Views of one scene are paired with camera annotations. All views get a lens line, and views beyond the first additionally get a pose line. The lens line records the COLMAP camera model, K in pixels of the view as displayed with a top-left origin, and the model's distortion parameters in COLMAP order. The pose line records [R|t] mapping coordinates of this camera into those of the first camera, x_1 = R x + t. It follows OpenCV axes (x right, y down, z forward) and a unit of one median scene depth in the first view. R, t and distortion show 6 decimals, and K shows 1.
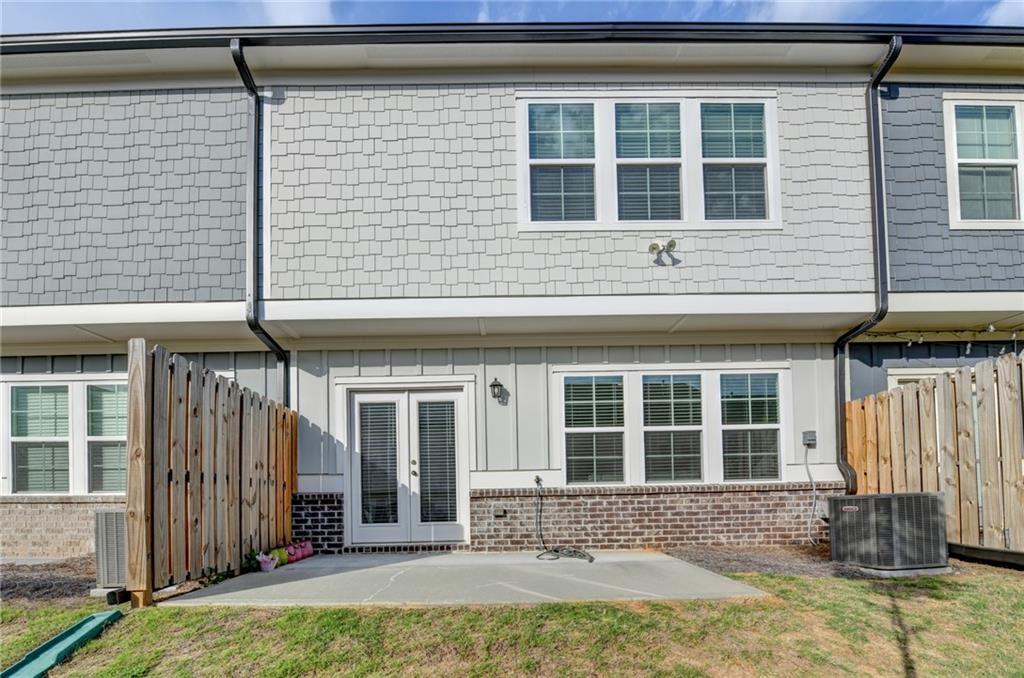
lens RADIAL K [[416.4, 0, 513.3], [0, 416.4, 429.7], [0, 0, 1]] dist [-0.010730, -0.001375]
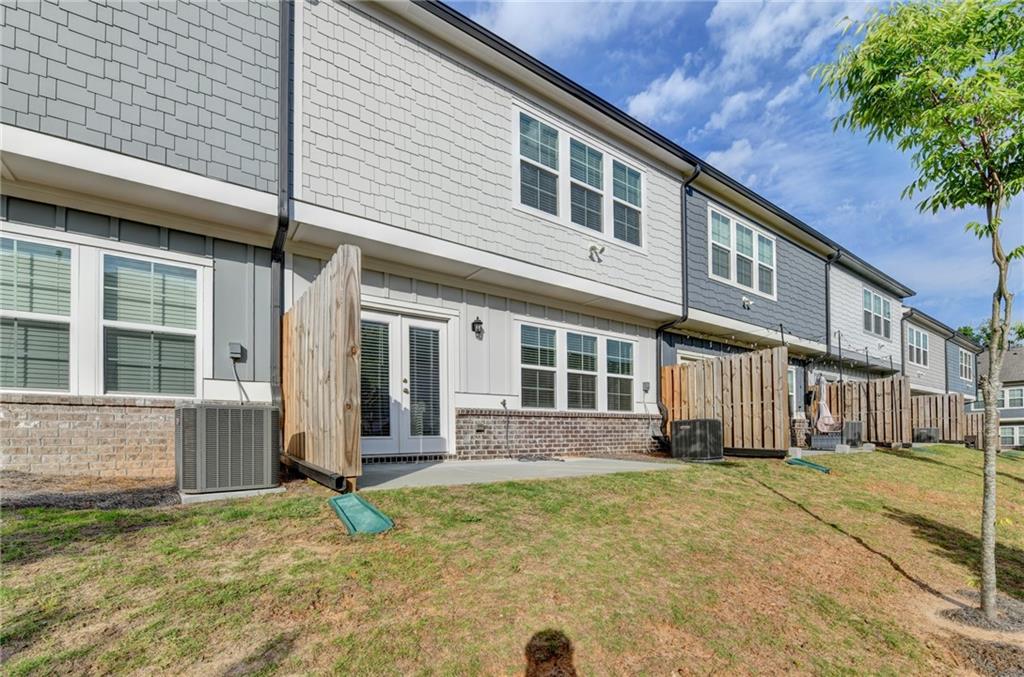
lens RADIAL K [[416.4, 0, 514.6], [0, 416.4, 348.2], [0, 0, 1]] dist [-0.010730, -0.001375]
pose [[0.832589, 0.126290, 0.539302, -0.607284], [-0.101266, 0.991956, -0.075952, 0.047869], [-0.544556, 0.008624, 0.838680, -0.075867]]
